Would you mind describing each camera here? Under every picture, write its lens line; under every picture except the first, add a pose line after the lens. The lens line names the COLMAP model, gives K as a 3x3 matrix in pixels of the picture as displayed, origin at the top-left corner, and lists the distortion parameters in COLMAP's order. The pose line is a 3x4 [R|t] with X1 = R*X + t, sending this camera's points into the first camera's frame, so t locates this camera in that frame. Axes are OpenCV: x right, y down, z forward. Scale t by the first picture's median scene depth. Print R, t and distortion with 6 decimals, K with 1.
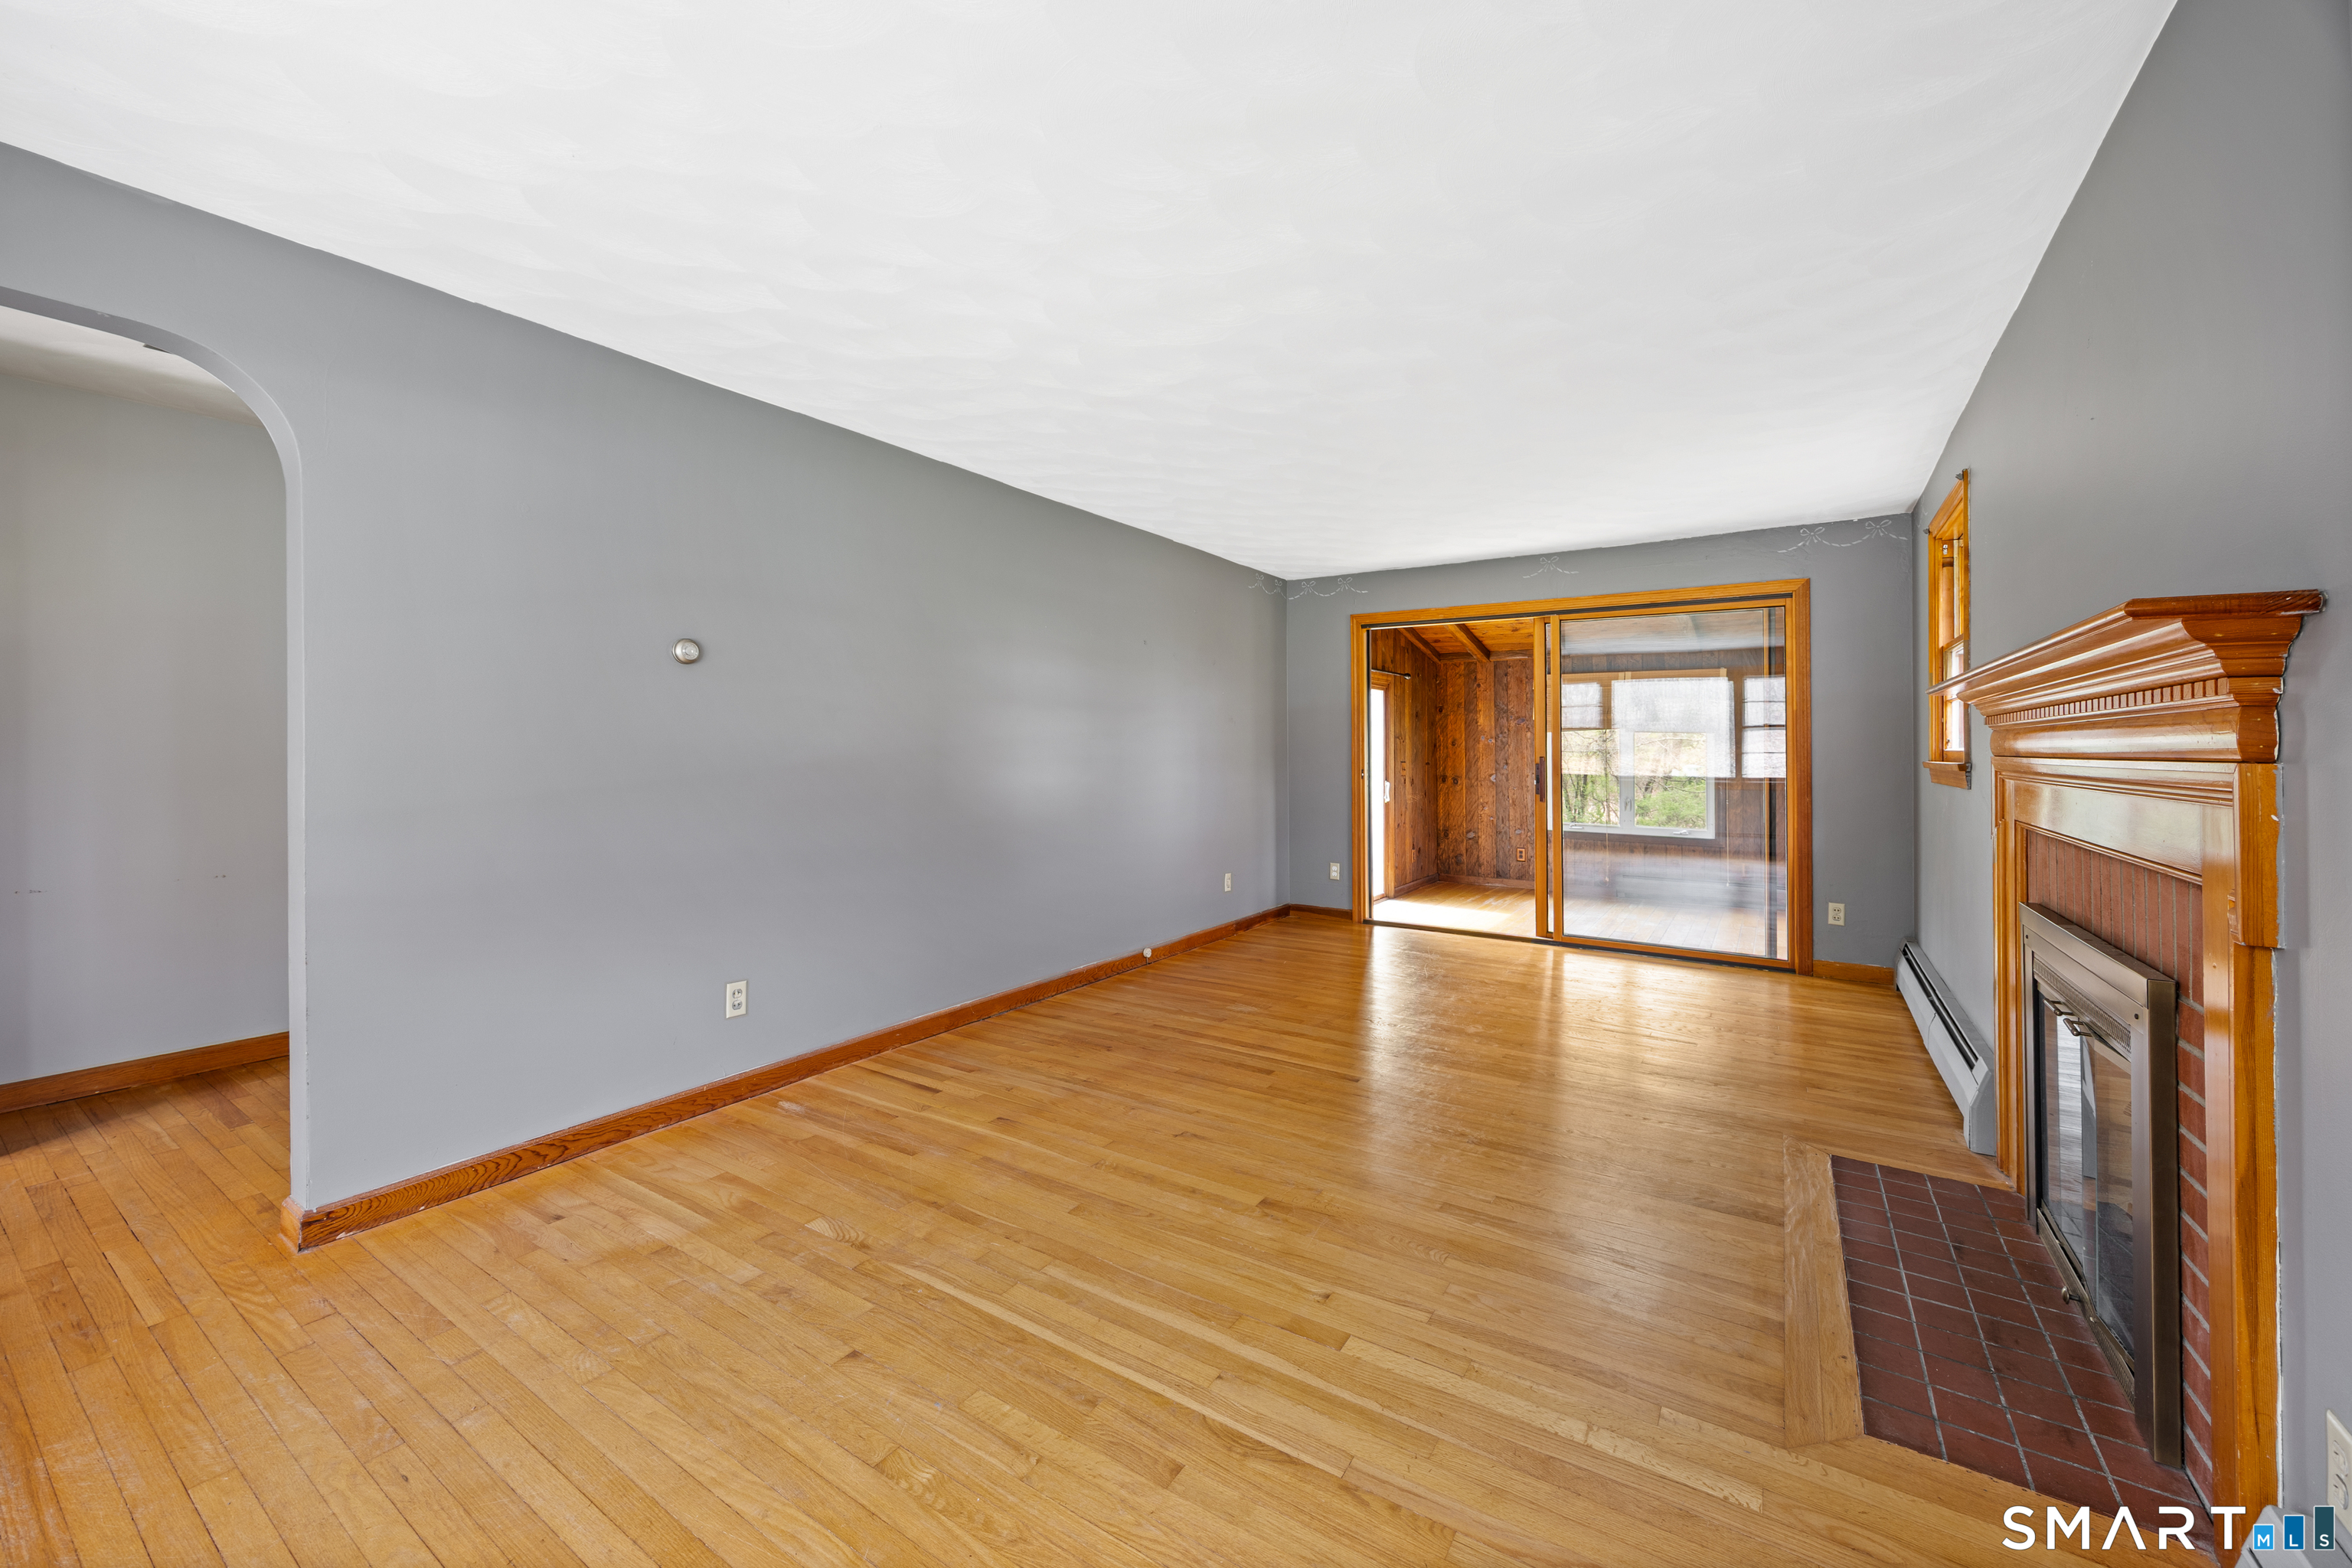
lens RADIAL K [[921.4, 0, 1175.5], [0, 921.4, 752.3], [0, 0, 1]] dist [-0.001591, 0.000018]
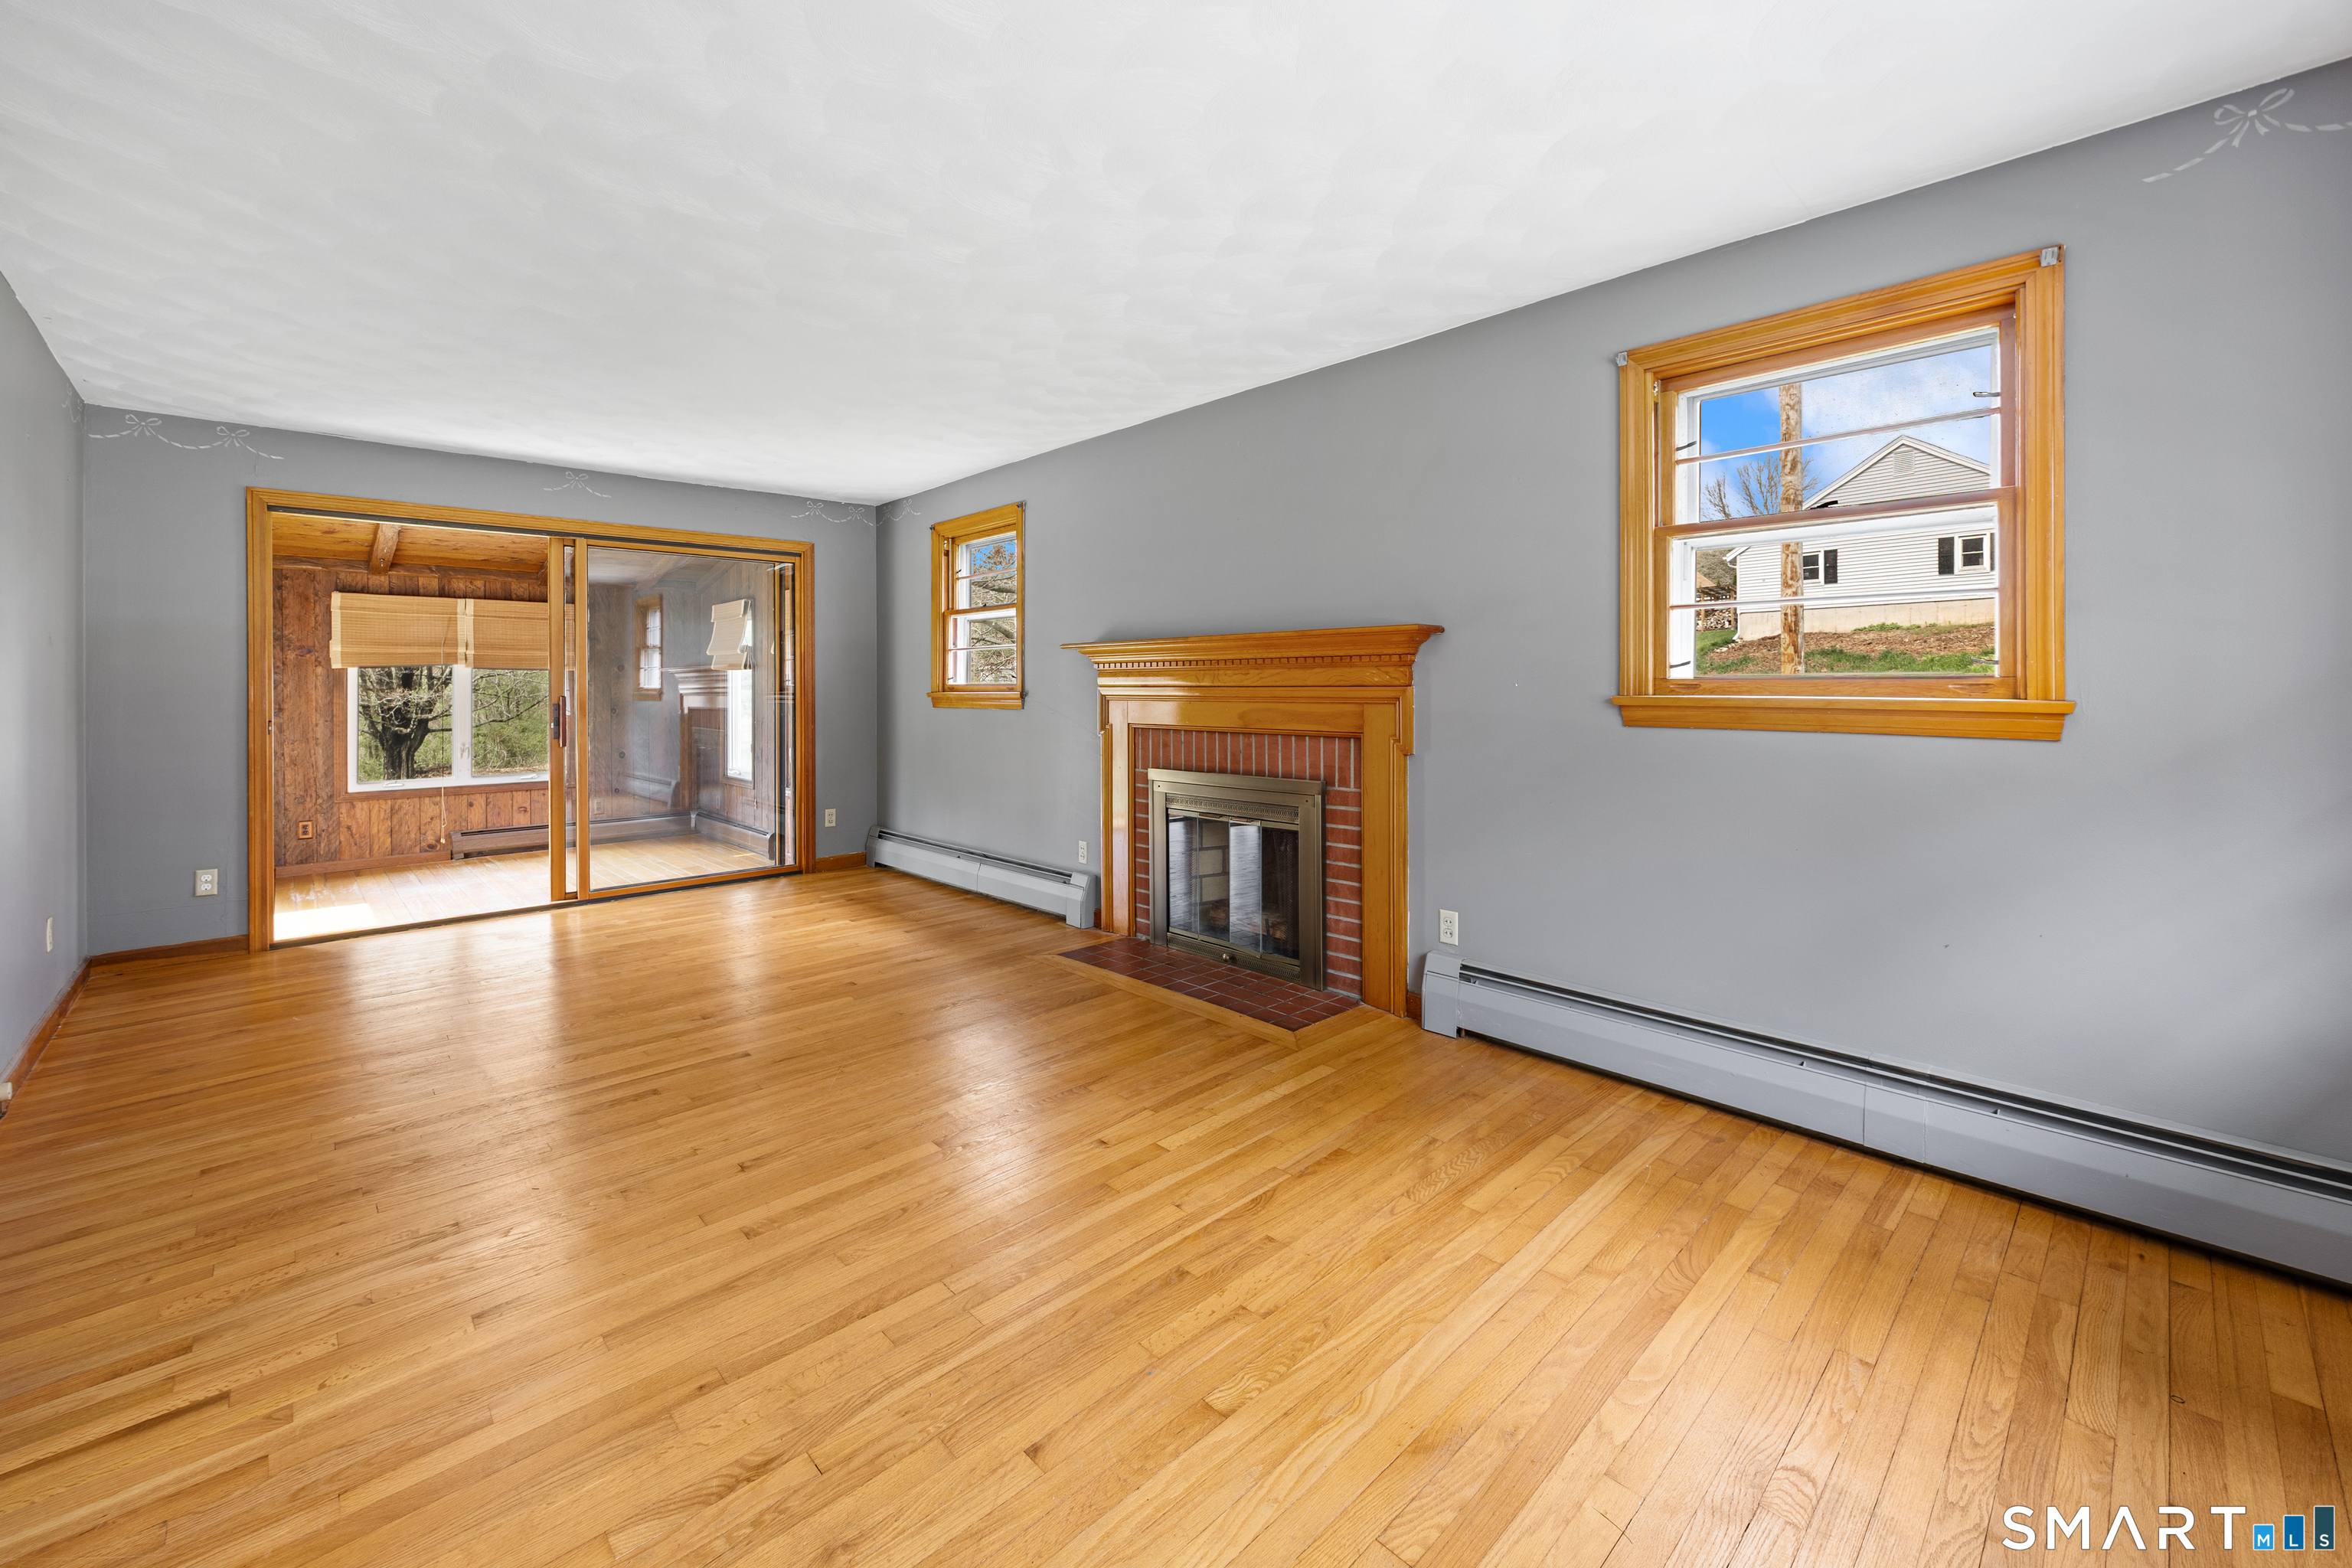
lens RADIAL K [[947.9, 0, 1175.3], [0, 947.9, 694.0], [0, 0, 1]] dist [-0.001377, -0.000102]
pose [[0.223152, -0.017082, 0.974634, -0.633876], [0.012277, 0.999816, 0.014712, -0.005990], [-0.974706, 0.008682, 0.223321, 0.395664]]
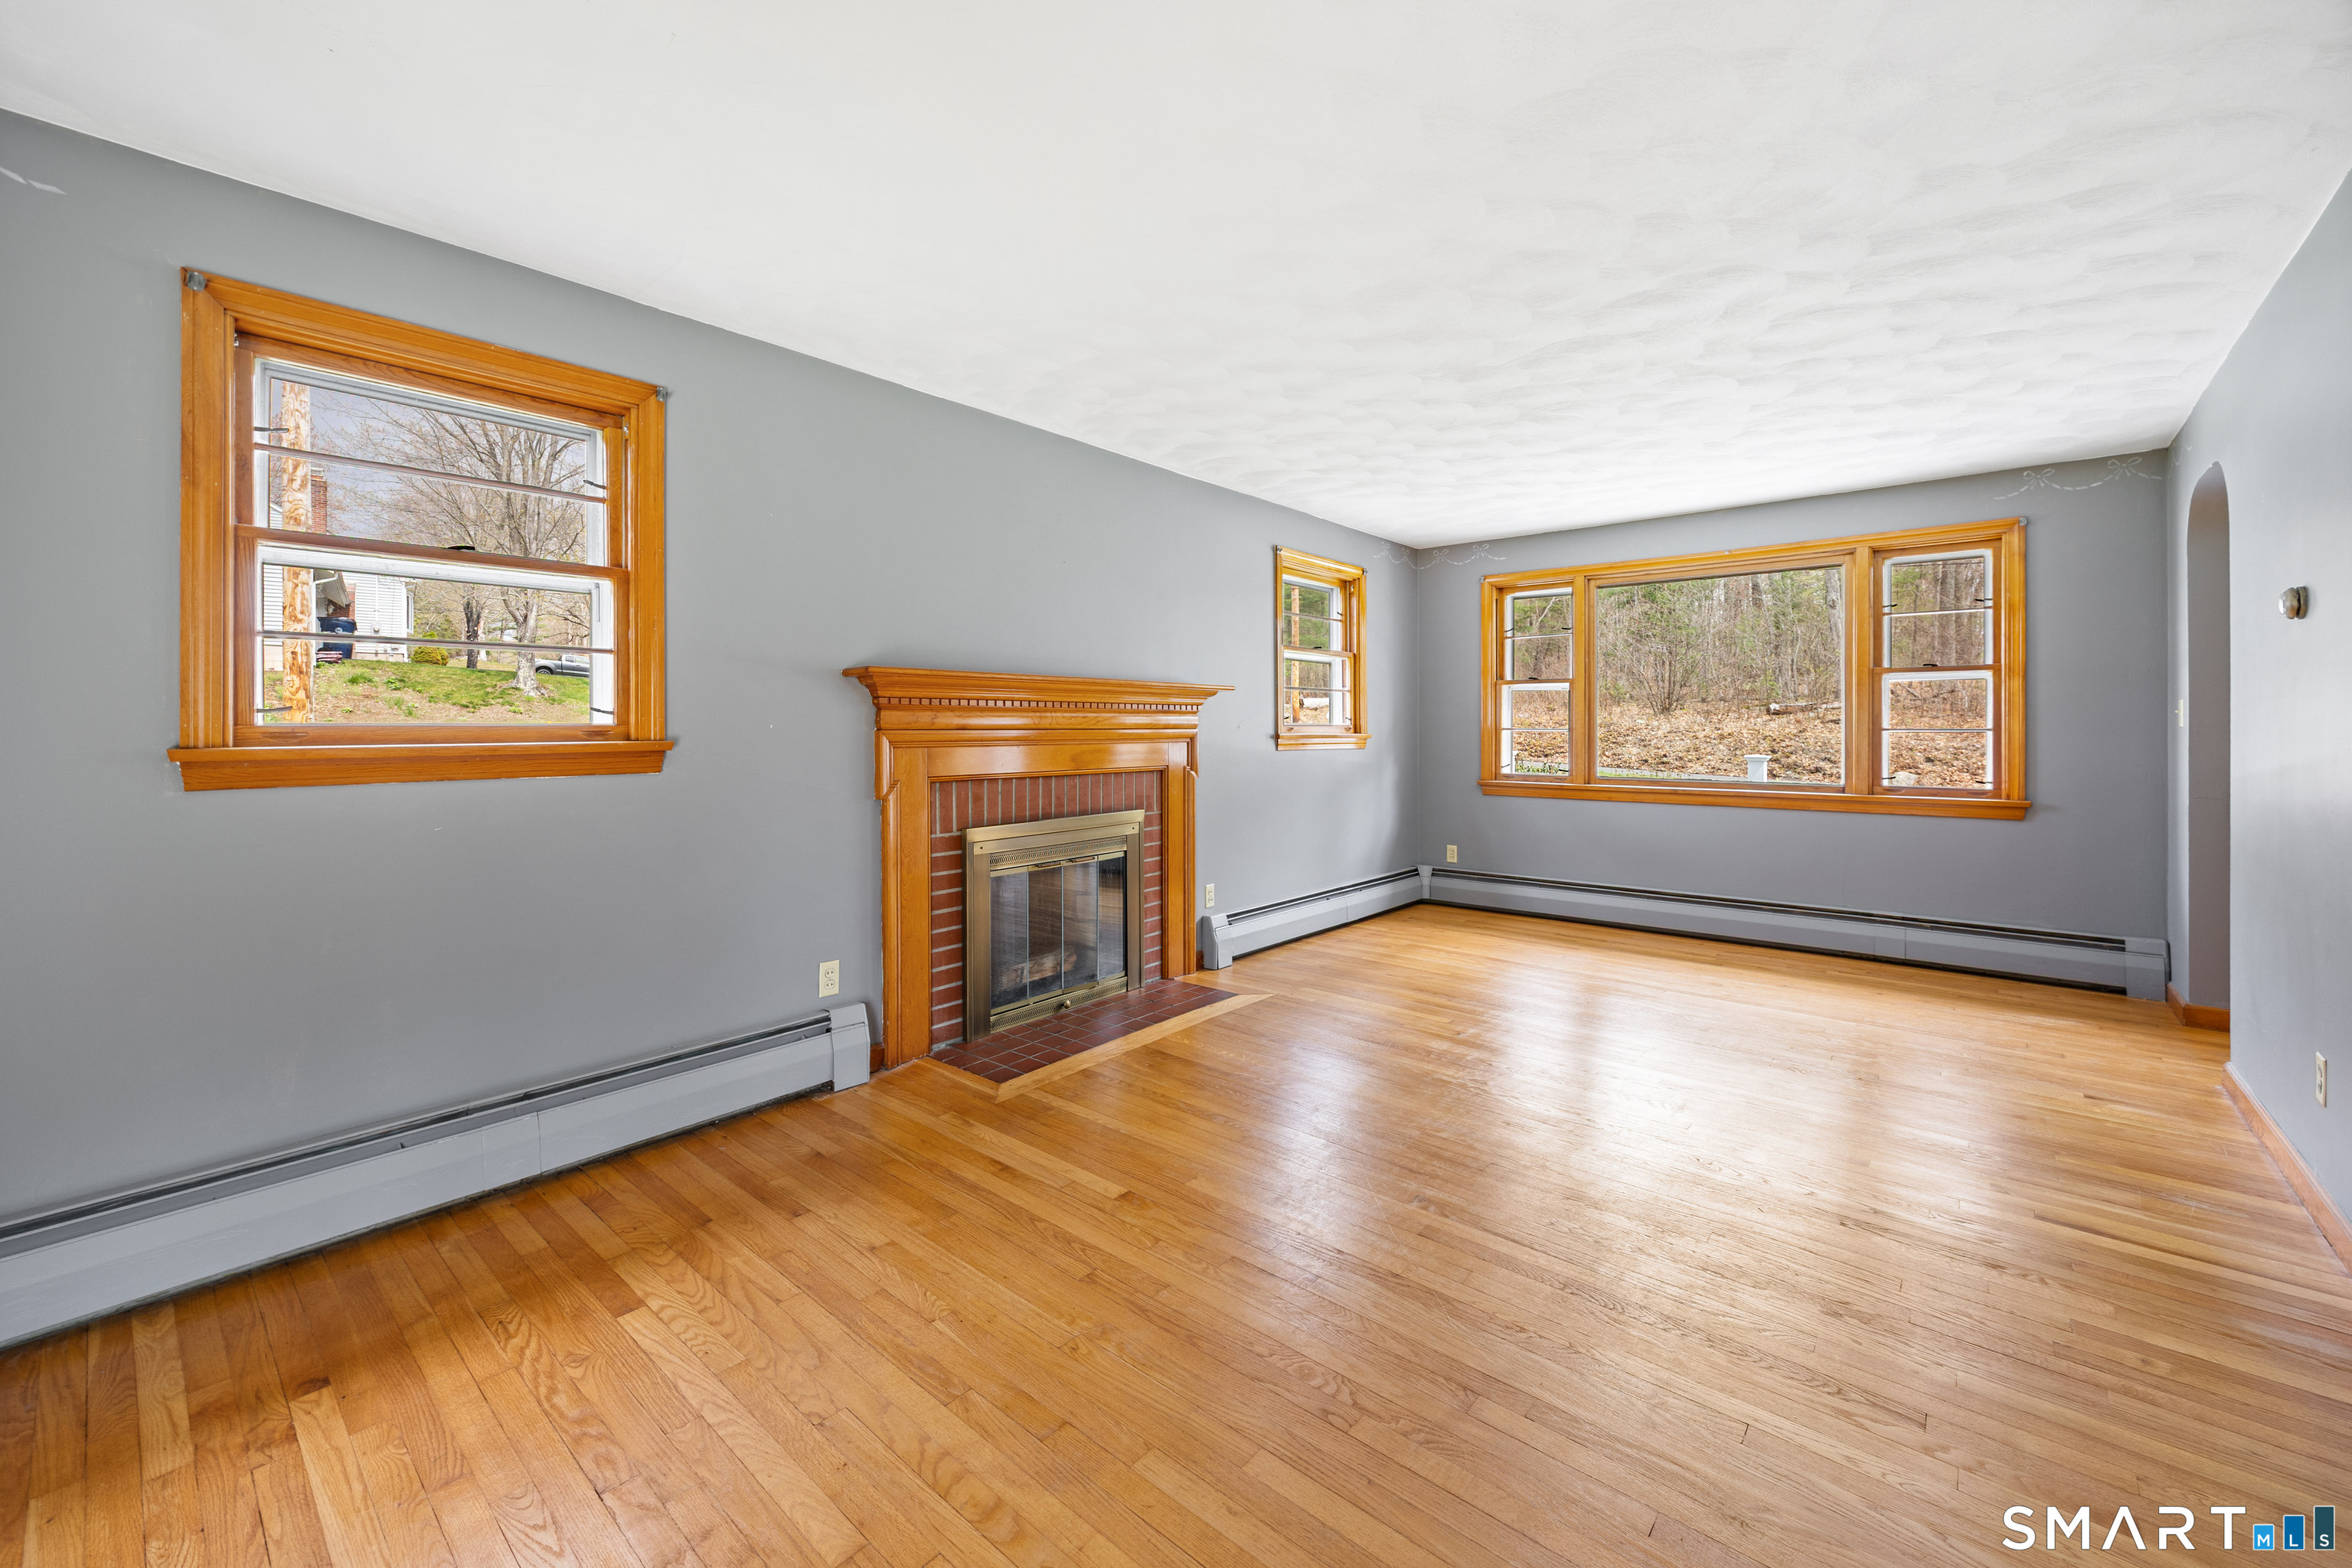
lens RADIAL K [[929.5, 0, 1174.9], [0, 929.5, 720.5], [0, 0, 1]] dist [-0.000529, -0.000241]
pose [[-0.991461, -0.003162, 0.130362, 0.291763], [-0.003134, 0.999995, 0.000421, -0.008797], [-0.130363, 0.000009, -0.991466, 1.782323]]
